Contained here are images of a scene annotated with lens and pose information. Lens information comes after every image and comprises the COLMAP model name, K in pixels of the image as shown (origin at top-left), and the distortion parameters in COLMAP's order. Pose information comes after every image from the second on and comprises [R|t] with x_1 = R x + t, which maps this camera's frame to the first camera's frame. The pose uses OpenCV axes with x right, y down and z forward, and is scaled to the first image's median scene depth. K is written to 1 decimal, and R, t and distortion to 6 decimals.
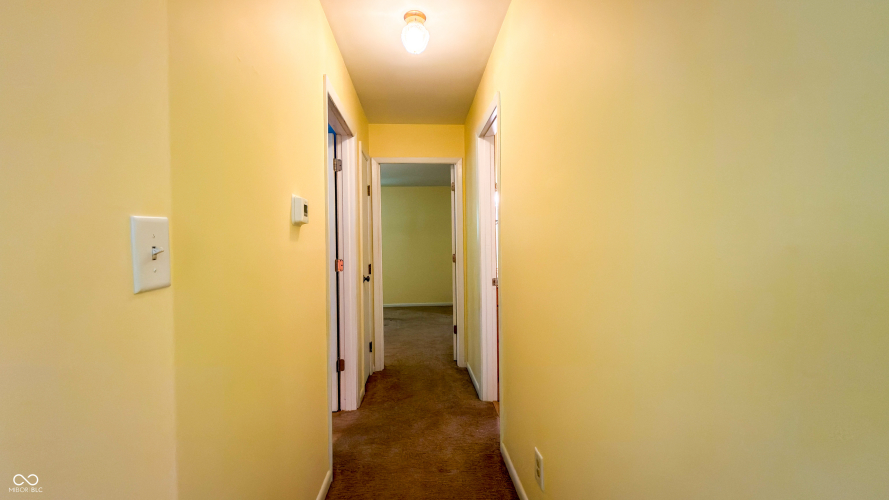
lens RADIAL K [[358.9, 0, 446.2], [0, 358.9, 249.4], [0, 0, 1]] dist [-0.002577, -0.000179]
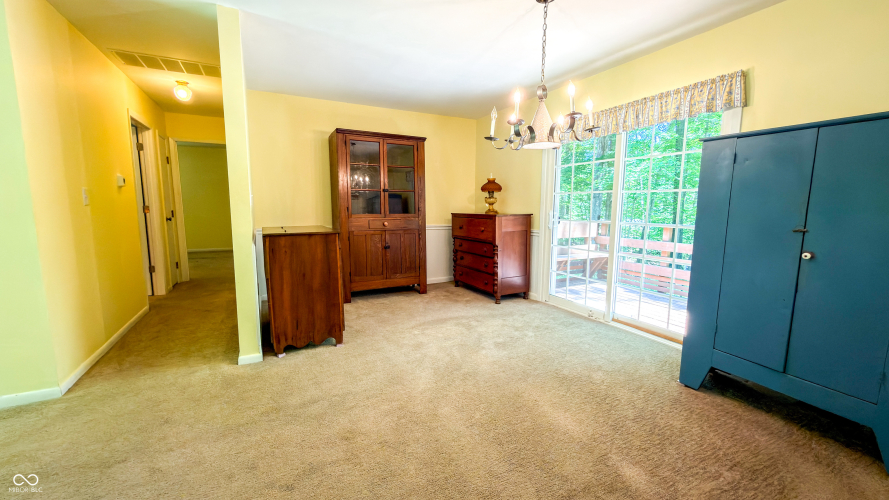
lens RADIAL K [[358.9, 0, 441.9], [0, 358.9, 250.3], [0, 0, 1]] dist [-0.002577, -0.000179]
pose [[0.926040, -0.029388, 0.376280, 0.333928], [-0.016492, 0.992861, 0.118132, 0.015549], [-0.377066, -0.115601, 0.918944, -1.041093]]
